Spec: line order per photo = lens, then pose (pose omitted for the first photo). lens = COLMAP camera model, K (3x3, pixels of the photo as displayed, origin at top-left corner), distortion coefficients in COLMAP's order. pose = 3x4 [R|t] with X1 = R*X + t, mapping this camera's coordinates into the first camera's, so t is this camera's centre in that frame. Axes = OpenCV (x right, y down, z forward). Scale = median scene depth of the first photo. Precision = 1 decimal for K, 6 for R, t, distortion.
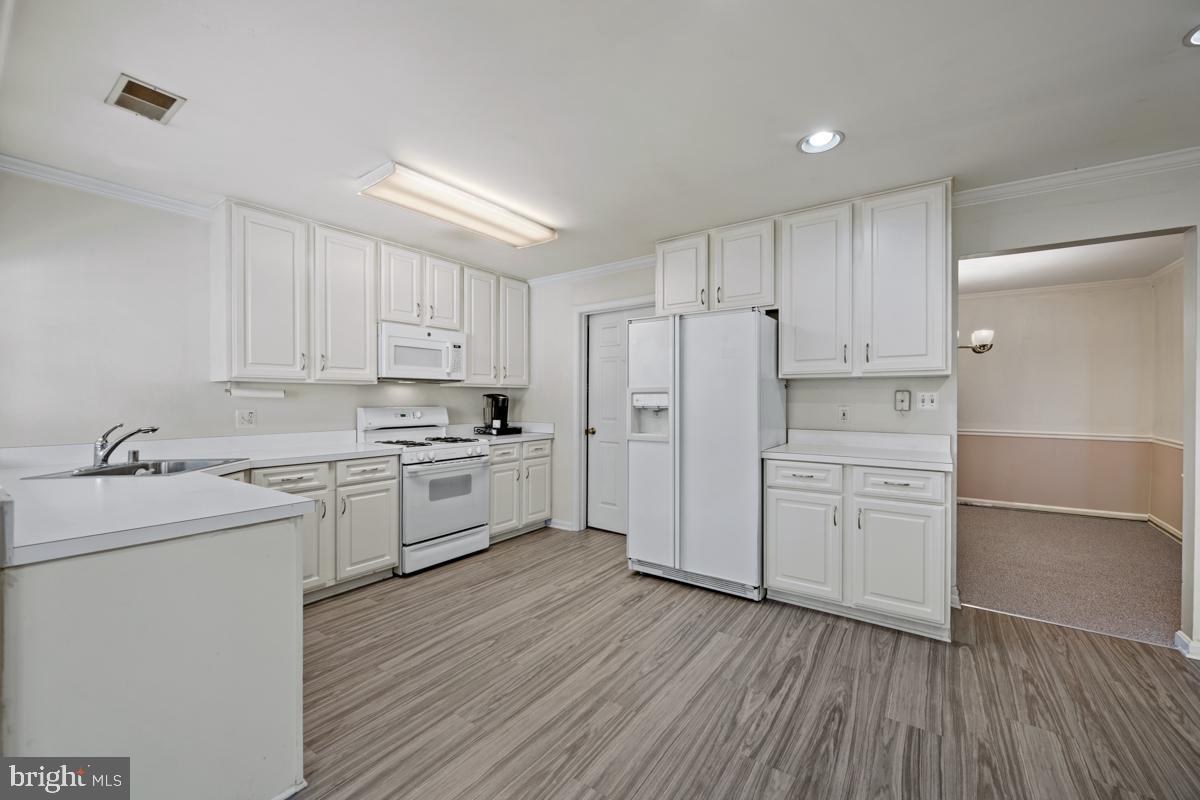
lens RADIAL K [[475.5, 0, 599.2], [0, 475.5, 401.1], [0, 0, 1]] dist [0.000831, 0.000282]
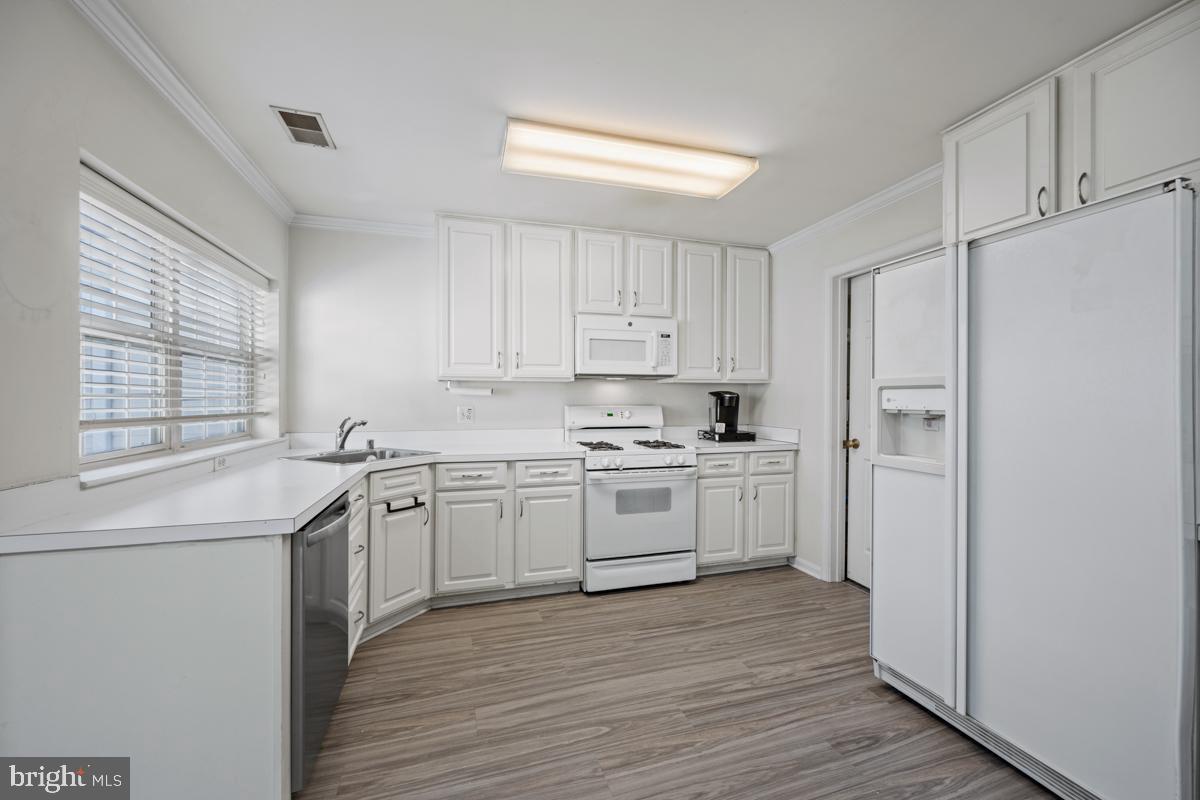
lens RADIAL K [[475.5, 0, 599.3], [0, 475.5, 397.5], [0, 0, 1]] dist [0.000831, 0.000282]
pose [[0.796316, 0.002887, -0.604873, 0.165009], [-0.004814, 0.999987, -0.001564, -0.002285], [0.604861, 0.004157, 0.796320, 0.327079]]
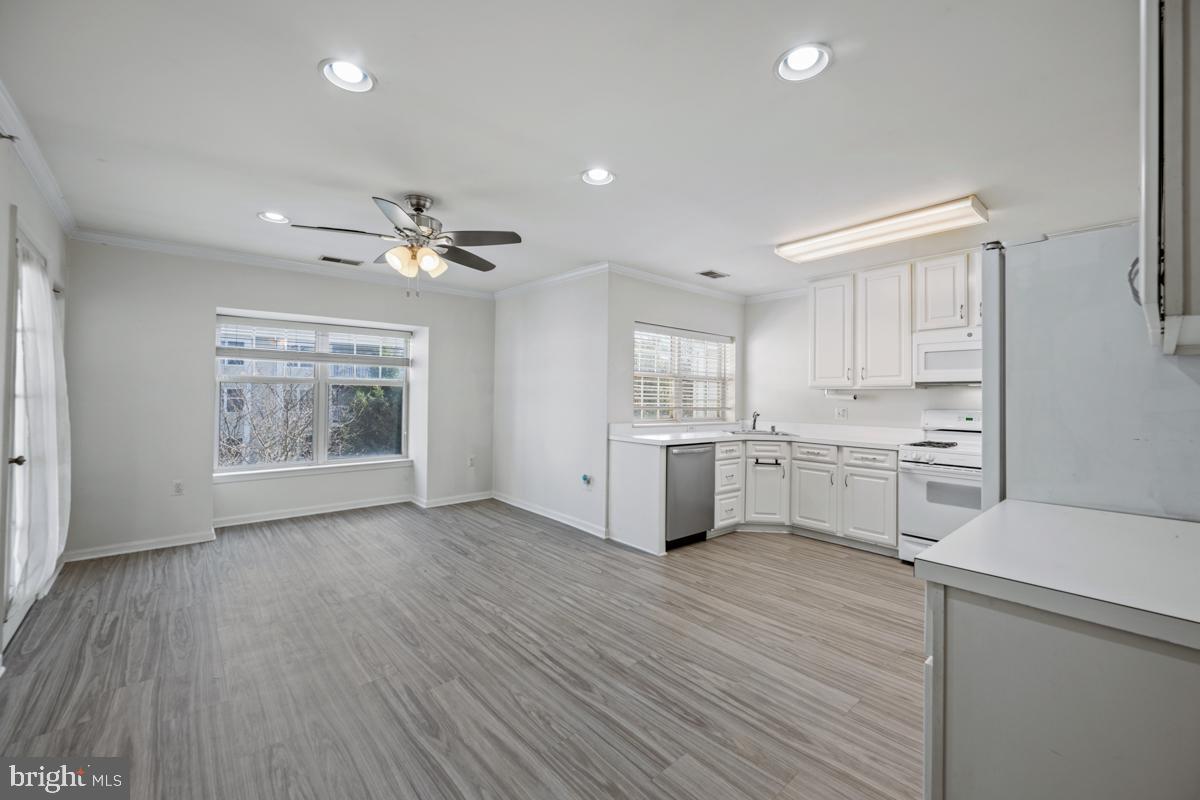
lens RADIAL K [[475.5, 0, 606.6], [0, 475.5, 390.4], [0, 0, 1]] dist [0.000831, 0.000282]
pose [[-0.221190, -0.017098, -0.975081, 0.915876], [-0.016280, 0.999772, -0.013838, -0.004278], [0.975095, 0.012813, -0.221418, 0.626657]]
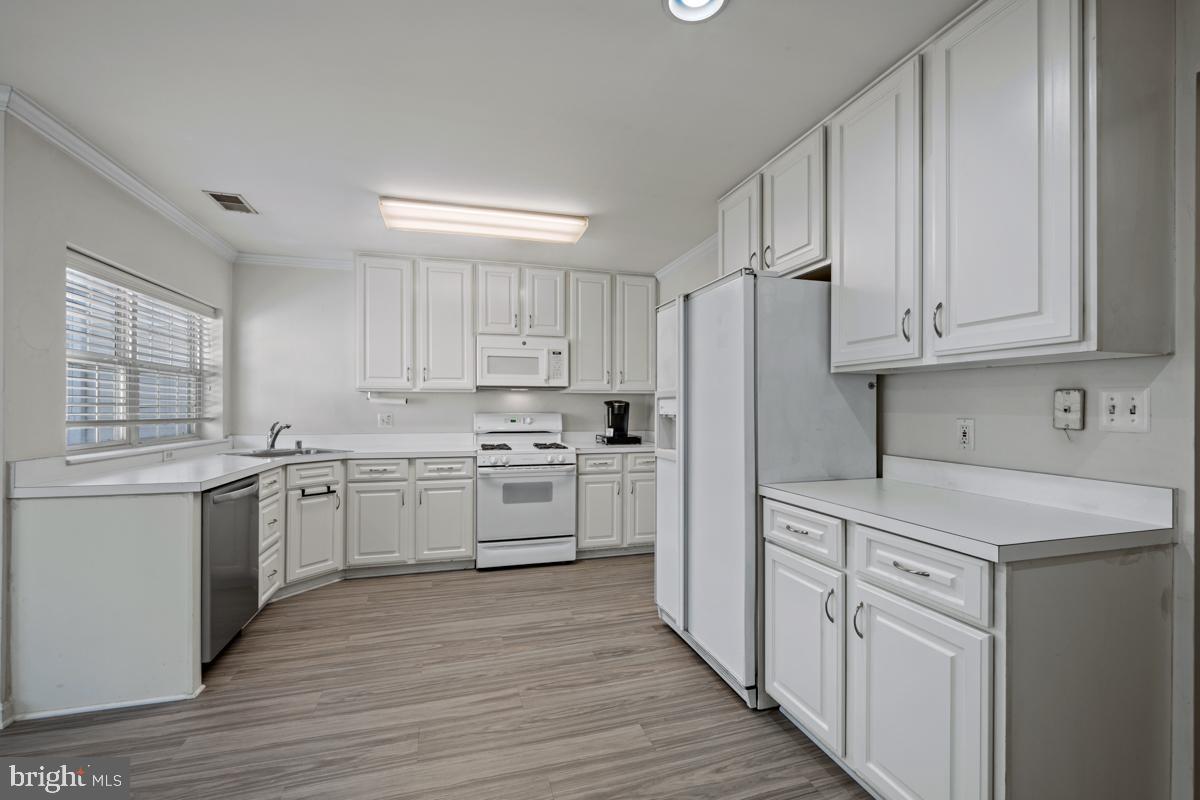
lens RADIAL K [[508.1, 0, 596.7], [0, 508.1, 405.1], [0, 0, 1]] dist [0.000374, -0.000717]
pose [[0.788722, 0.000368, -0.614750, 0.558255], [-0.004522, 0.999976, -0.005203, -0.000269], [0.614733, 0.006884, 0.788705, 0.281235]]
